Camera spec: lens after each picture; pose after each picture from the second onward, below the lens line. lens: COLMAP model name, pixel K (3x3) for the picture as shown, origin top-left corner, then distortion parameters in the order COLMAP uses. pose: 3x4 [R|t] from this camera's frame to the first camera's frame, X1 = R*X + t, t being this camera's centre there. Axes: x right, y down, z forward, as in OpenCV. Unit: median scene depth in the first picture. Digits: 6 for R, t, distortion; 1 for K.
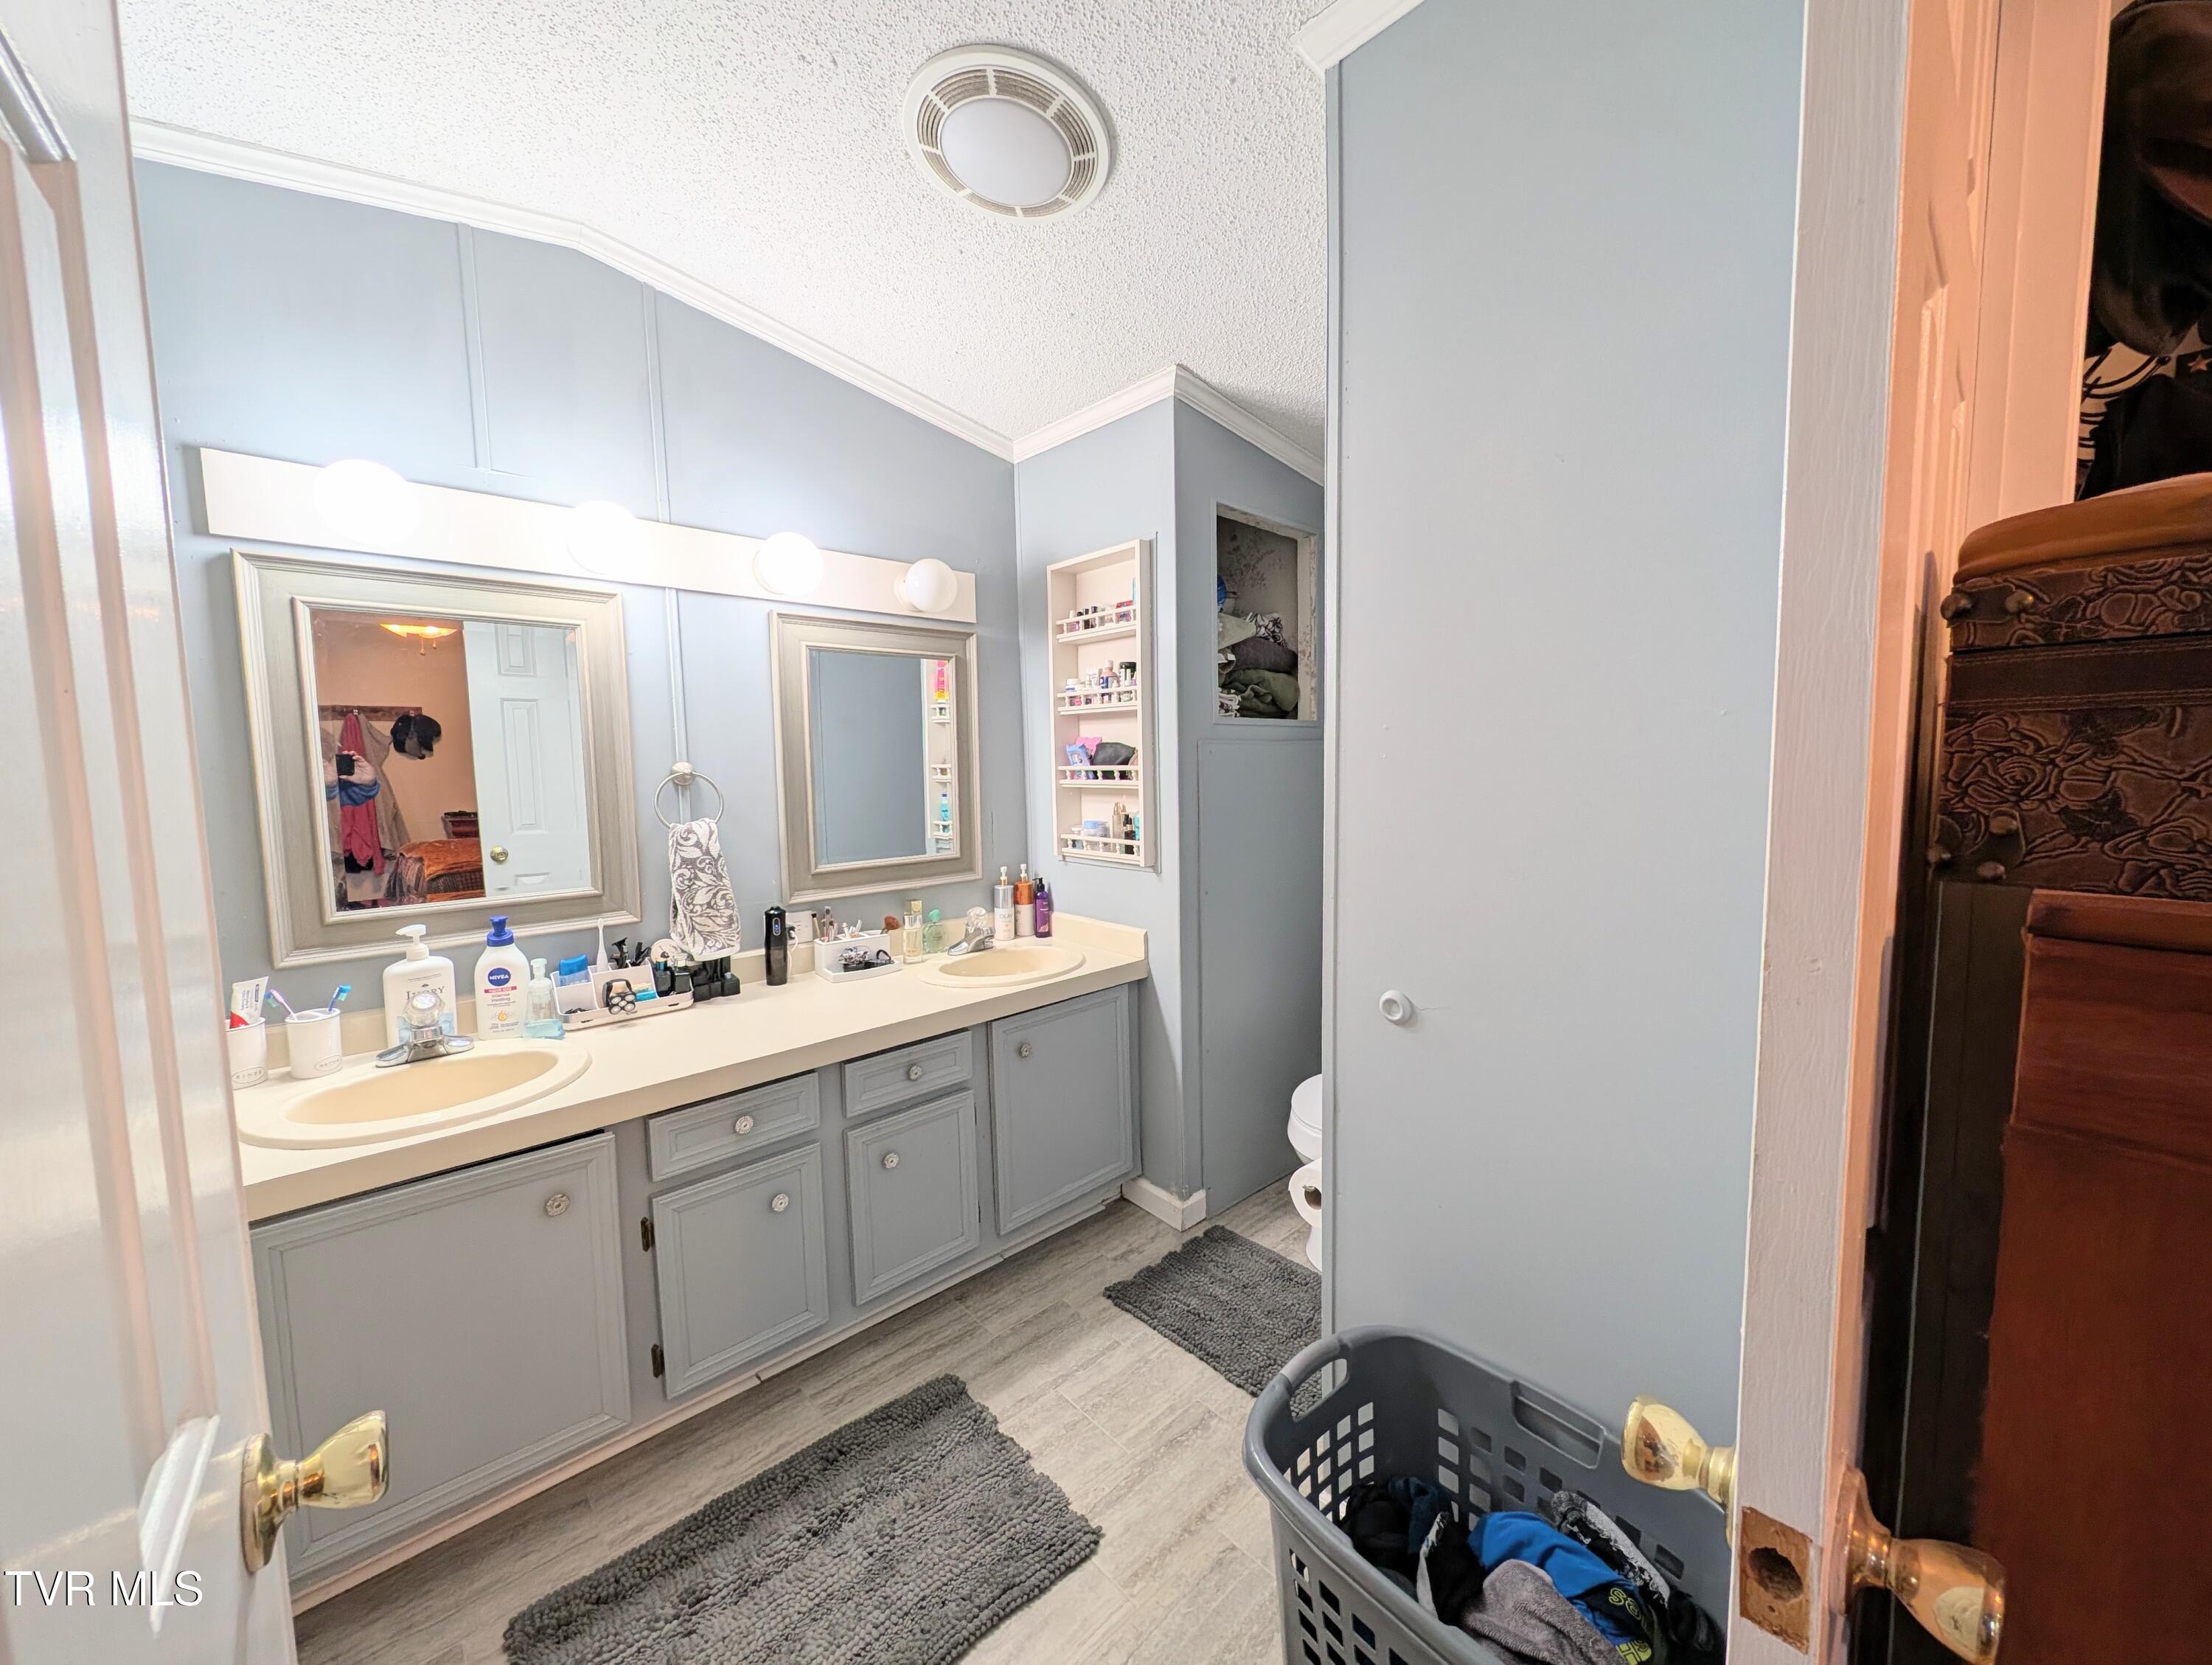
lens RADIAL K [[834.9, 0, 1111.8], [0, 834.9, 825.3], [0, 0, 1]] dist [0.007557, -0.003082]
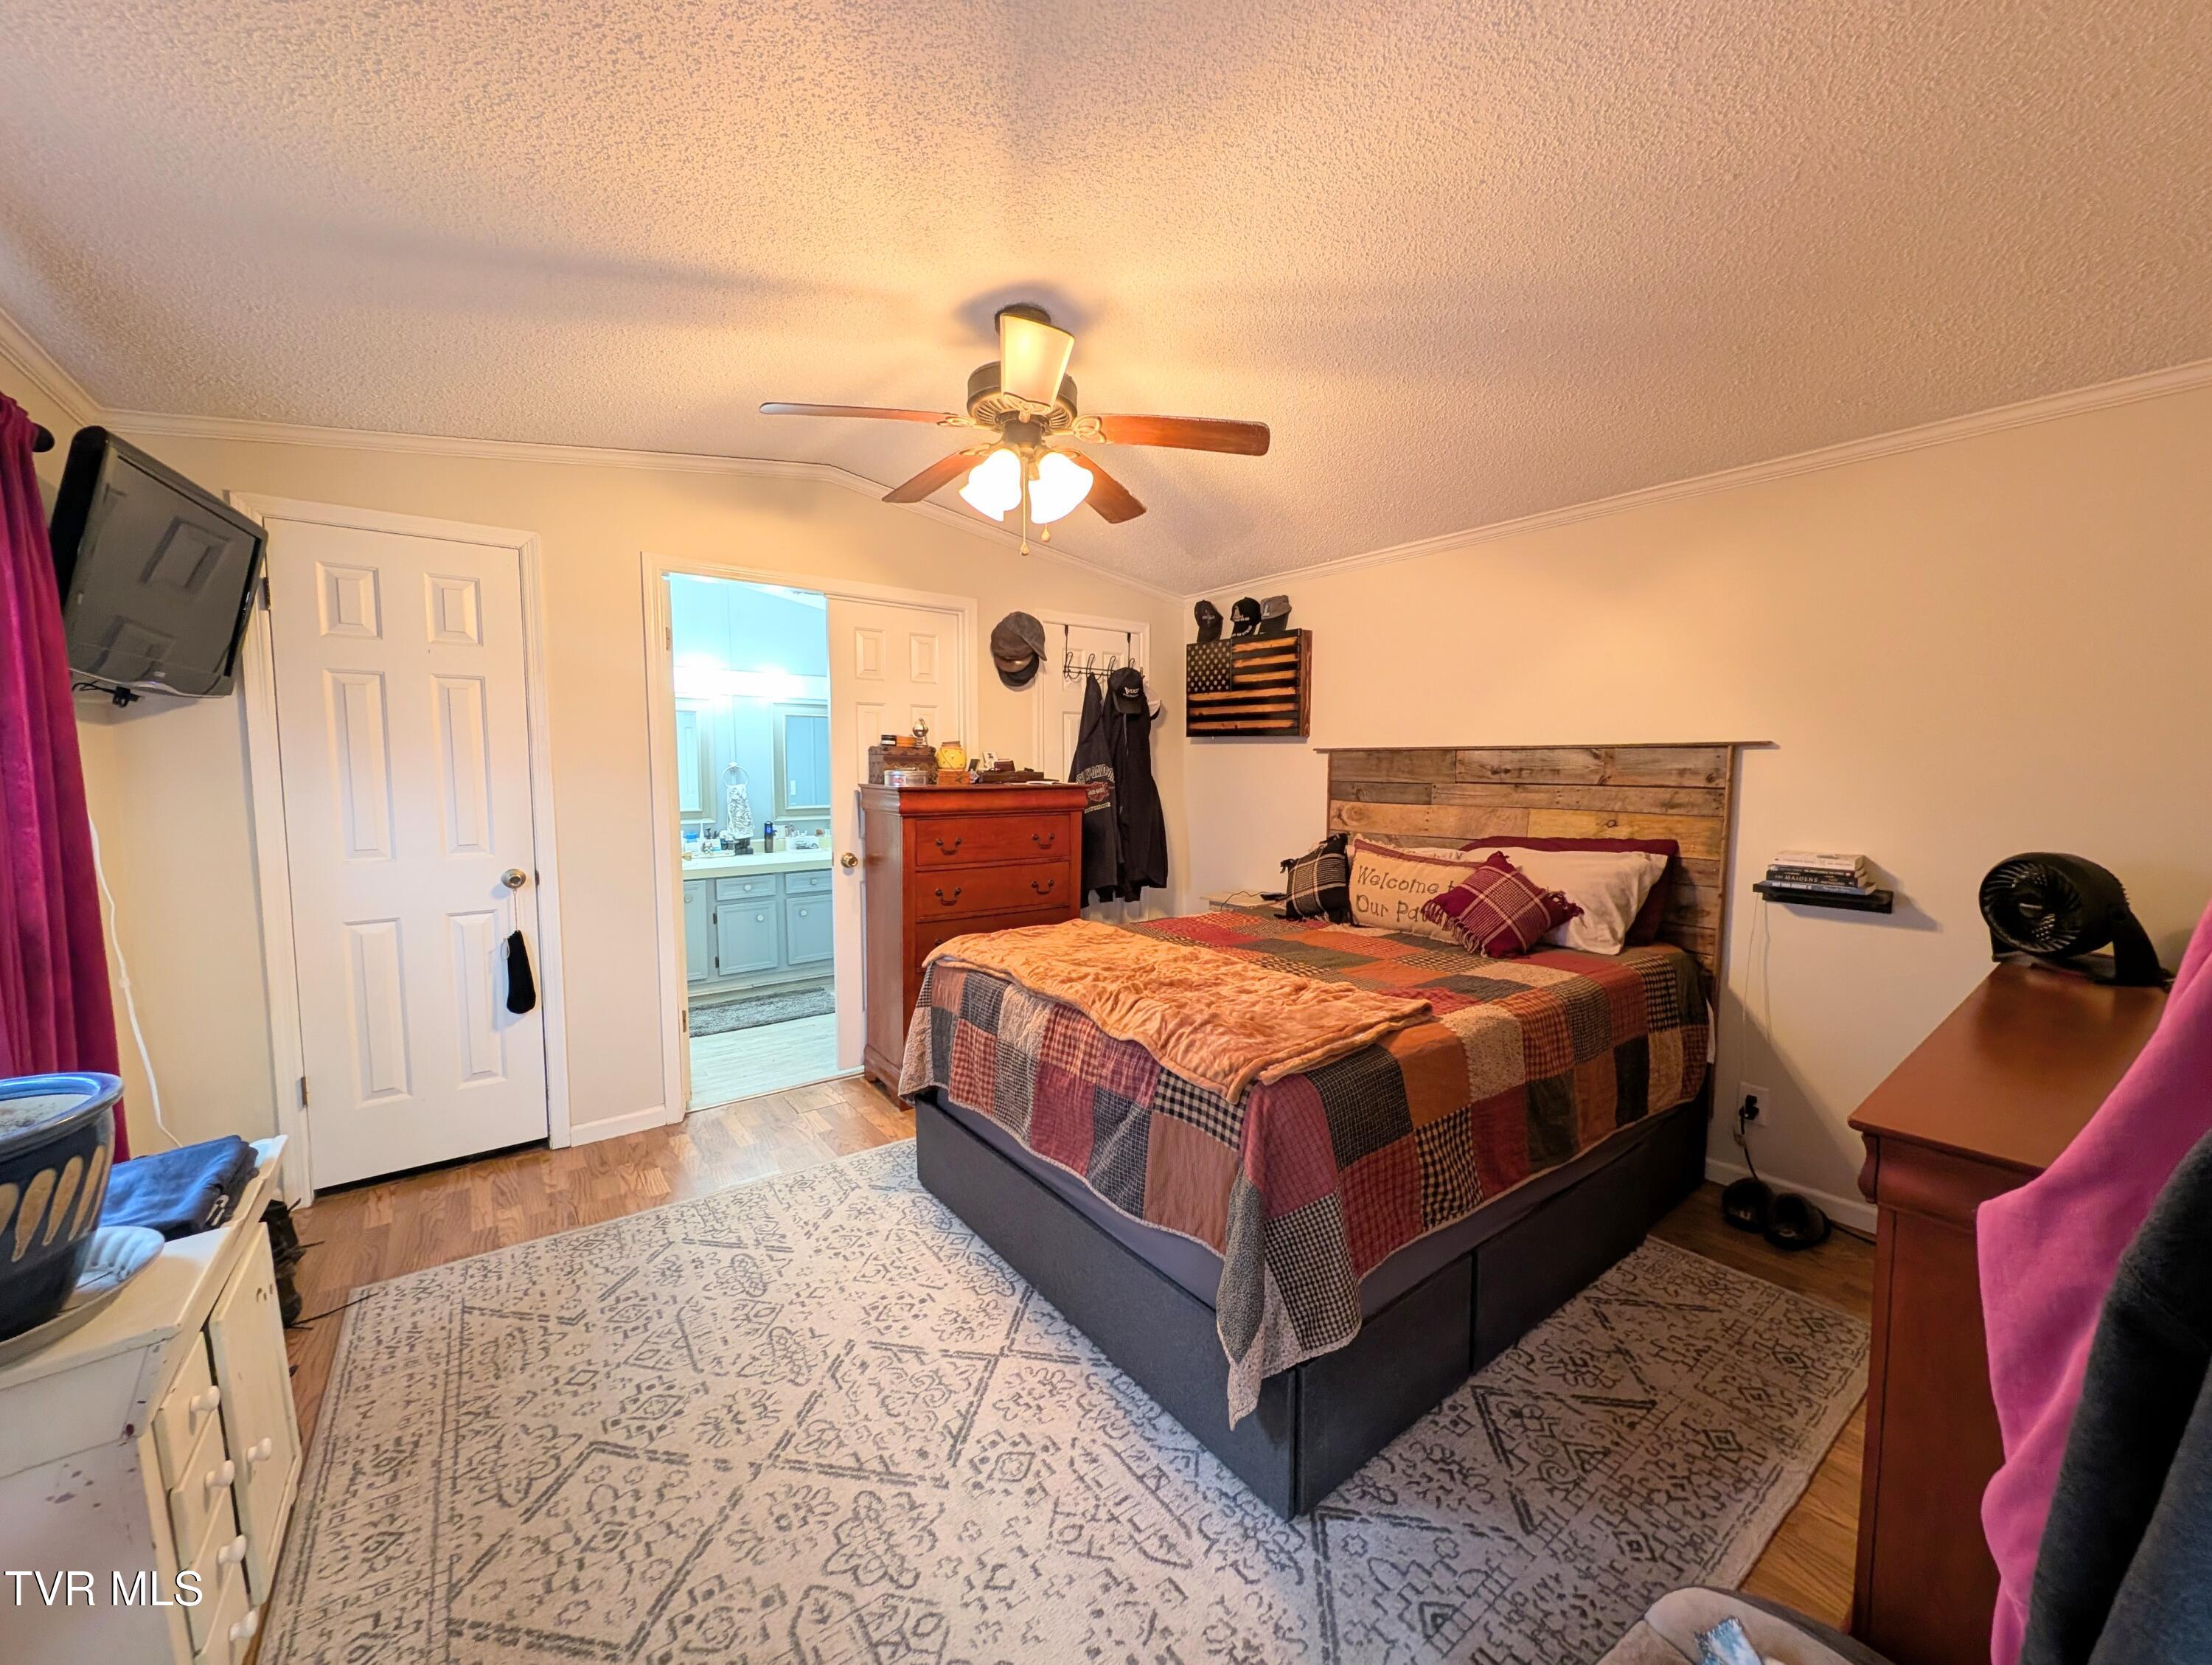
lens RADIAL K [[834.9, 0, 1100.7], [0, 834.9, 831.9], [0, 0, 1]] dist [0.007557, -0.003082]
pose [[0.994858, 0.019105, -0.099464, 0.868660], [-0.019448, 0.999808, -0.002477, 0.123621], [0.099397, 0.004399, 0.995038, -1.440321]]
